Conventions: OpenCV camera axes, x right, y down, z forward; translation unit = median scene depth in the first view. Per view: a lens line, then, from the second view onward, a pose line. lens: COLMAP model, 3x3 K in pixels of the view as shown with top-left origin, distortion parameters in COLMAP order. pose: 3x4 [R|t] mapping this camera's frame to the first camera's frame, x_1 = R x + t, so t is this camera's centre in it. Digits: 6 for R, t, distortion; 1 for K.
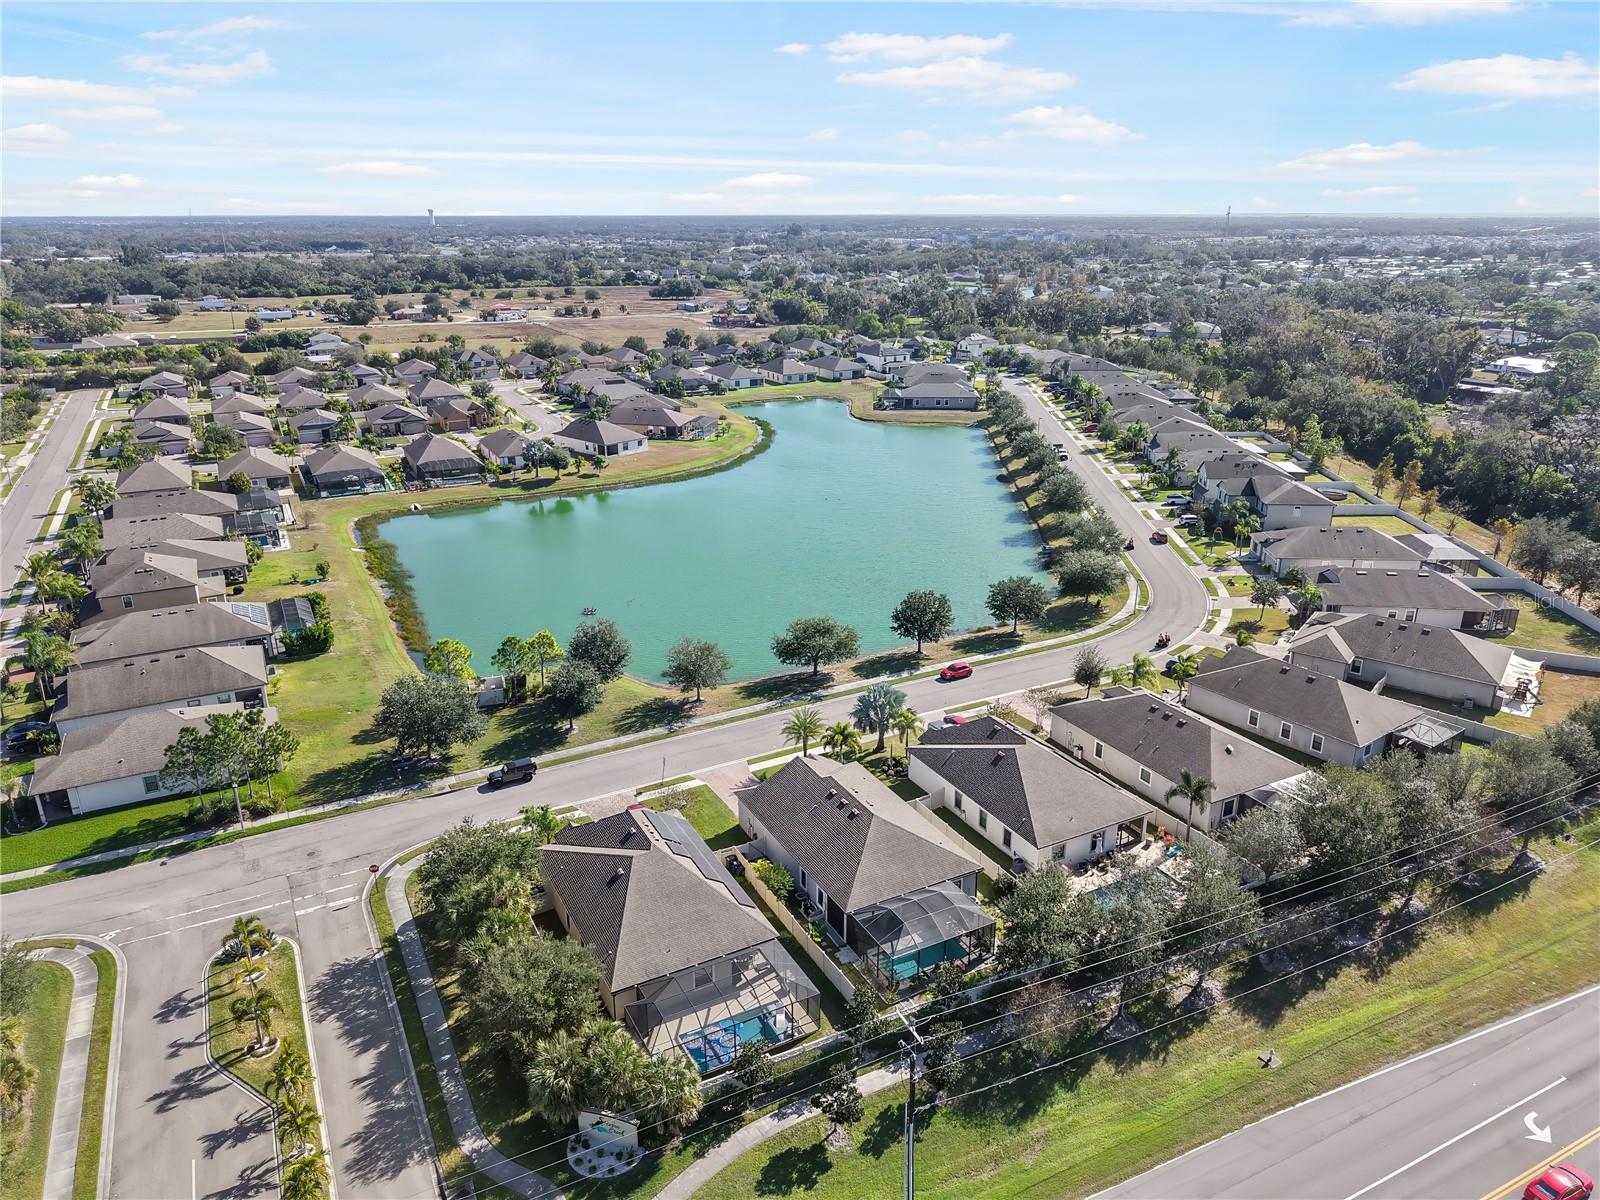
lens RADIAL K [[1112.6, 0, 800.0], [0, 1112.6, 600.0], [0, 0, 1]] dist [0.004042, -0.002296]
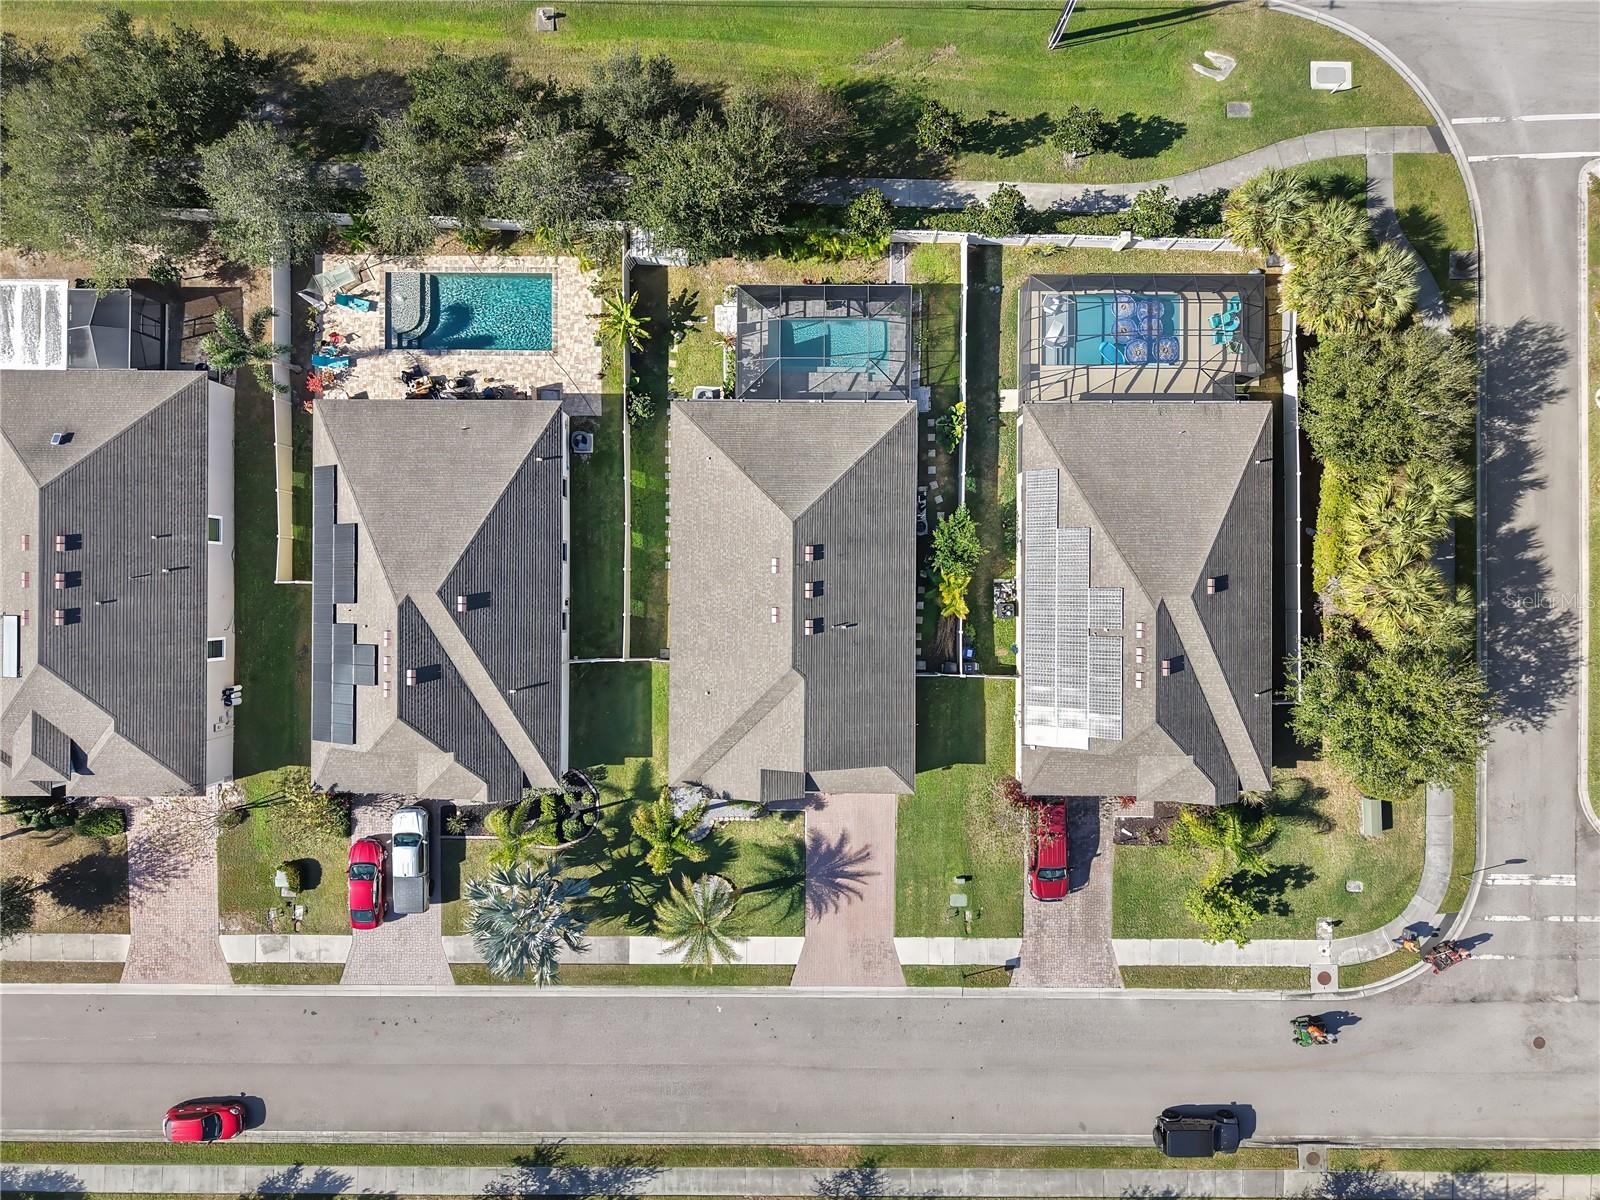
lens RADIAL K [[1112.6, 0, 800.0], [0, 1112.6, 600.0], [0, 0, 1]] dist [0.004042, -0.002296]
pose [[-0.882280, -0.470700, 0.004848, 0.047481], [0.156660, -0.283902, 0.945969, -0.443814], [-0.443891, 0.835369, 0.324221, 0.973308]]
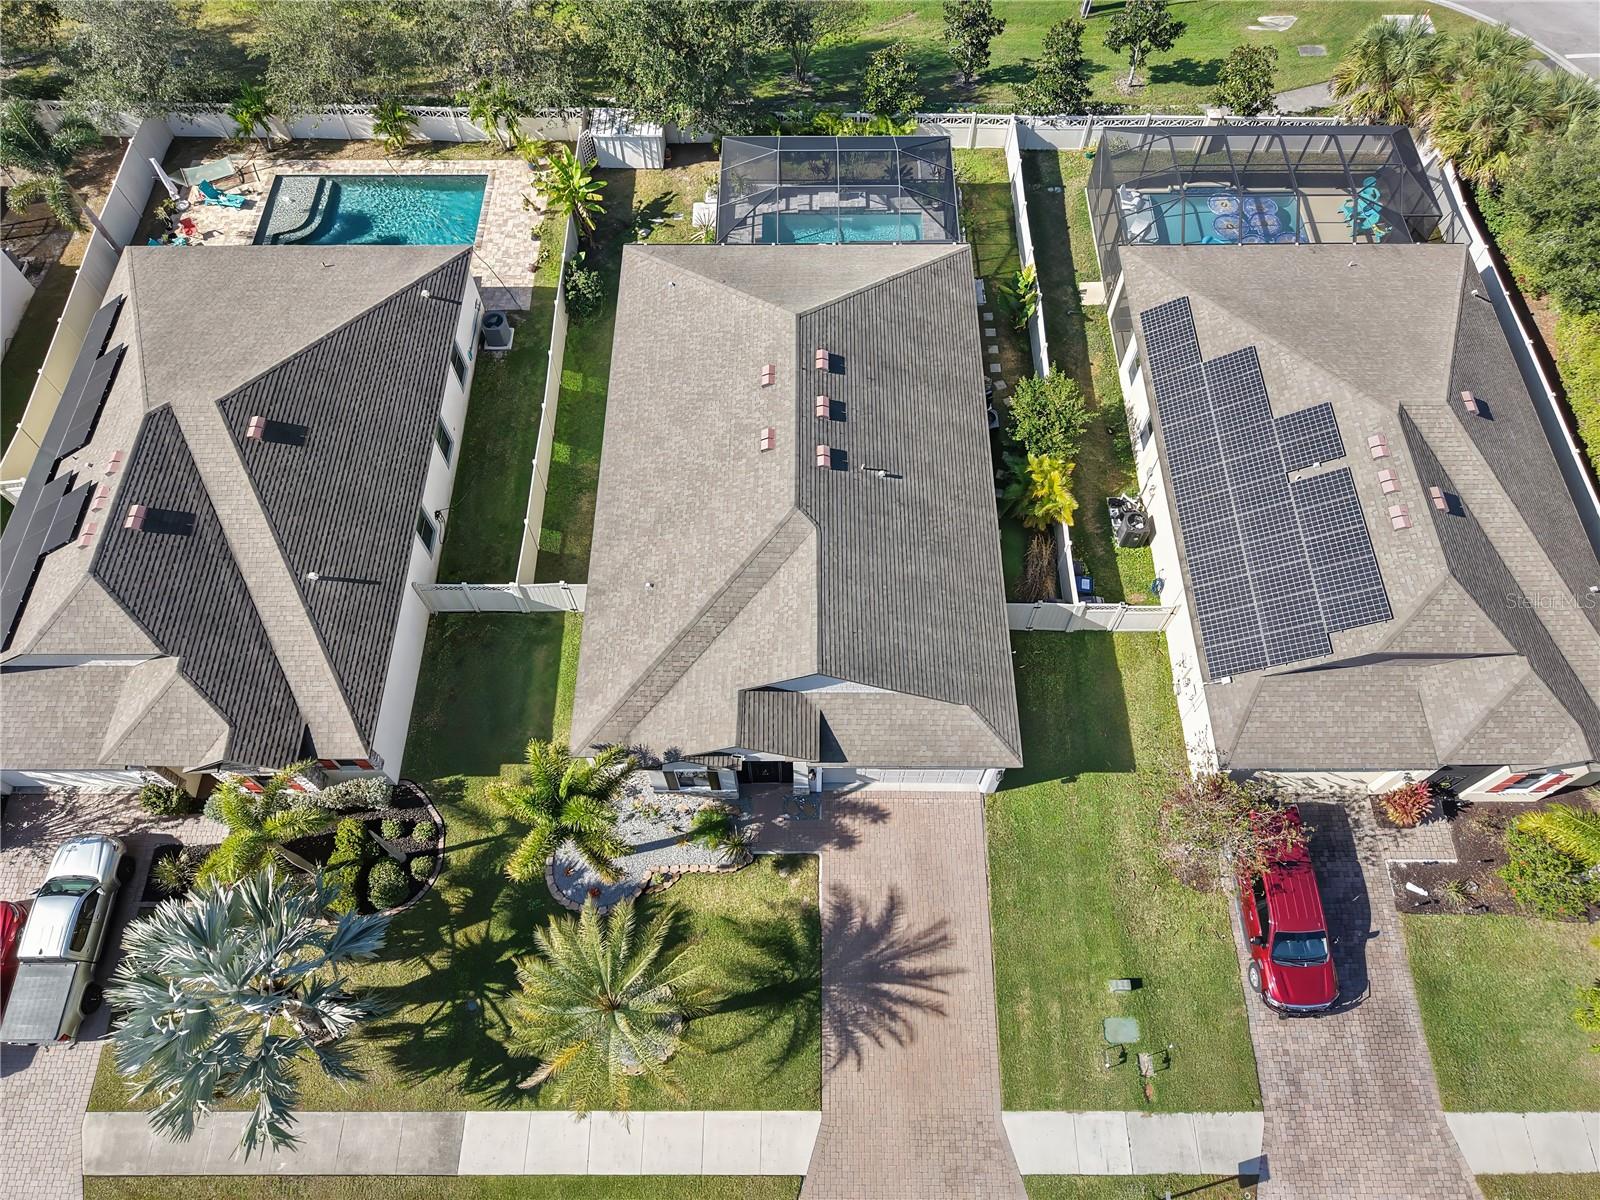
lens RADIAL K [[1103.2, 0, 800.0], [0, 1103.2, 600.0], [0, 0, 1]] dist [-0.020224, 0.019893]
pose [[-0.884102, -0.405694, 0.231898, -0.072004], [0.155528, 0.212503, 0.964704, -0.178597], [-0.440654, 0.888963, -0.124777, 1.313858]]
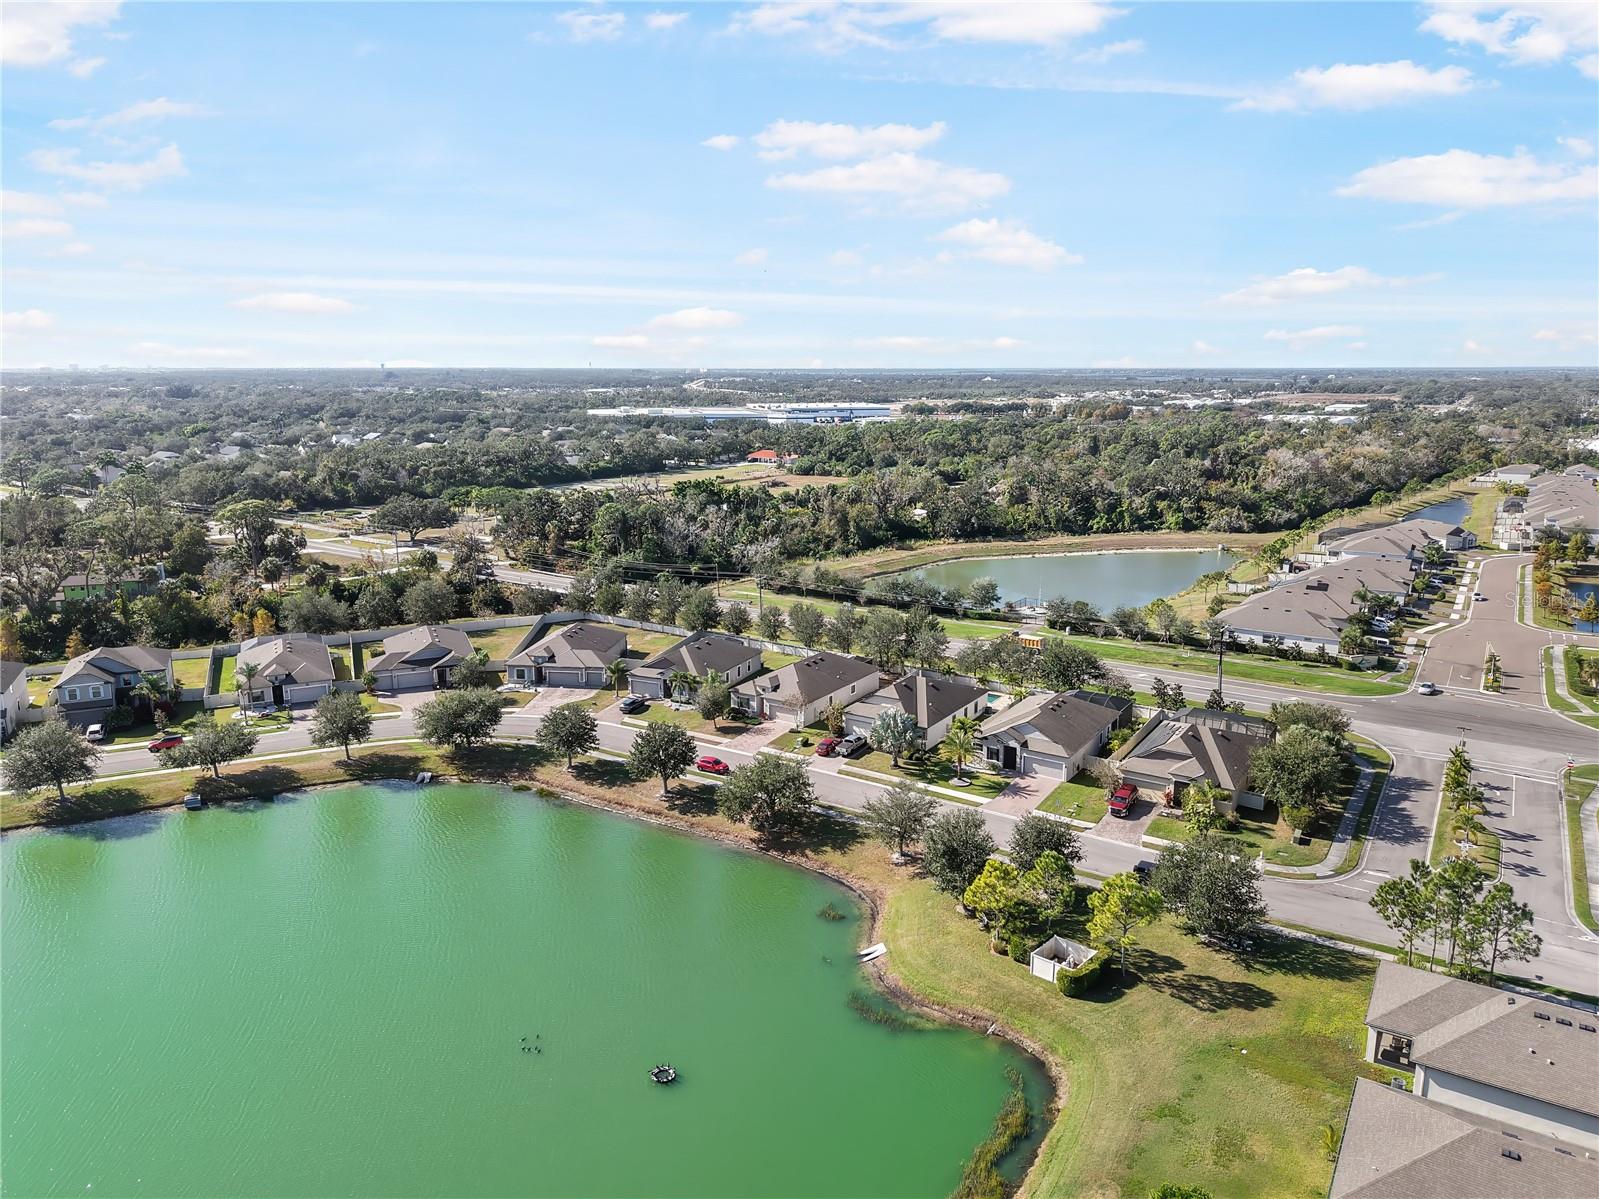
lens RADIAL K [[1111.9, 0, 799.5], [0, 1111.9, 599.5], [0, 0, 1]] dist [0.004042, -0.002296]
pose [[-0.499549, -0.180228, 0.847330, -1.233836], [0.291650, 0.886030, 0.360403, -0.695896], [-0.815715, 0.427163, -0.390052, 2.151617]]
